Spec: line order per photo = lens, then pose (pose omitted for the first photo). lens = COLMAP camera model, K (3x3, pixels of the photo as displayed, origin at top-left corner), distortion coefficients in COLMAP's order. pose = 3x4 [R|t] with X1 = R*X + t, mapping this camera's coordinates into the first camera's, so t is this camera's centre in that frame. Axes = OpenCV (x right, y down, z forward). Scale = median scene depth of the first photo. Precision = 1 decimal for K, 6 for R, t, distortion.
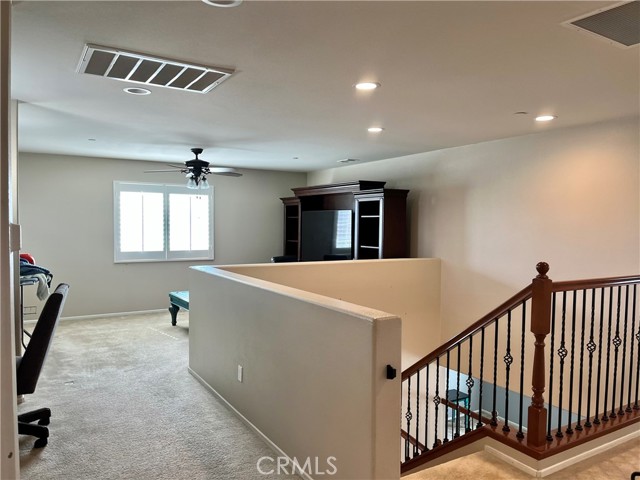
lens RADIAL K [[478.5, 0, 319.2], [0, 478.5, 250.2], [0, 0, 1]] dist [0.080706, -0.116672]
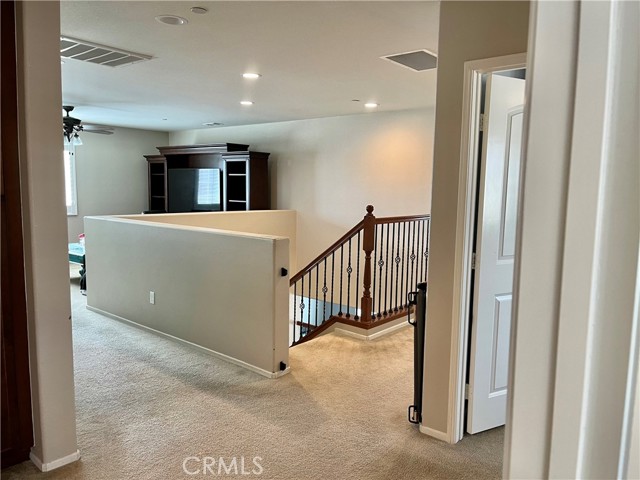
lens RADIAL K [[478.5, 0, 319.2], [0, 478.5, 250.2], [0, 0, 1]] dist [0.080706, -0.116672]
pose [[0.946179, -0.036146, 0.321618, -0.127054], [0.009623, 0.996446, 0.083679, 0.024777], [-0.323499, -0.076080, 0.943165, -0.270166]]
